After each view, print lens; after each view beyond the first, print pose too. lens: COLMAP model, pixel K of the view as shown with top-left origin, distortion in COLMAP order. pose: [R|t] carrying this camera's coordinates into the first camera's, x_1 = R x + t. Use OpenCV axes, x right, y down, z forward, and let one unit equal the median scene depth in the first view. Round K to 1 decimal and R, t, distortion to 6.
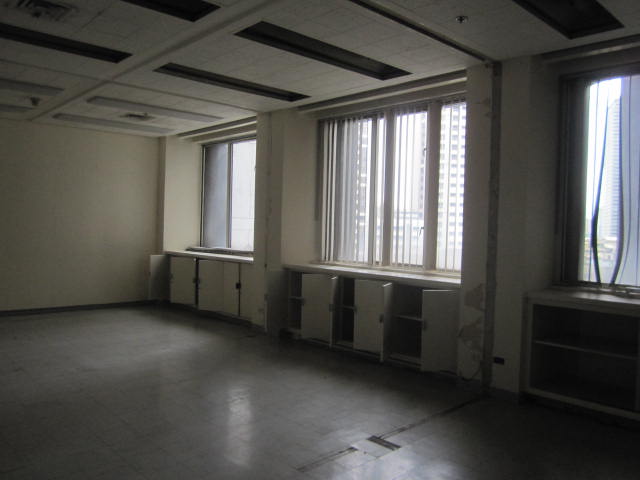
lens RADIAL K [[532.1, 0, 318.6], [0, 532.1, 238.9], [0, 0, 1]] dist [-0.027595, 0.003872]
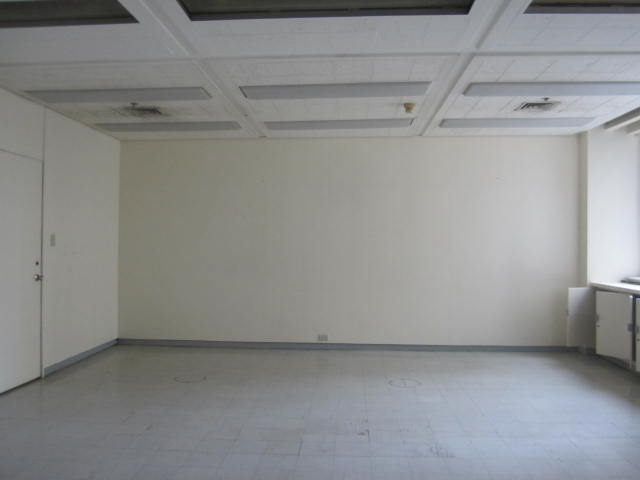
lens RADIAL K [[532.1, 0, 321.5], [0, 532.1, 243.2], [0, 0, 1]] dist [-0.027595, 0.003872]
pose [[0.696007, -0.022549, -0.717681, -0.023237], [-0.000890, 0.999479, -0.032266, -0.012508], [0.718035, 0.023096, 0.695624, 0.301514]]
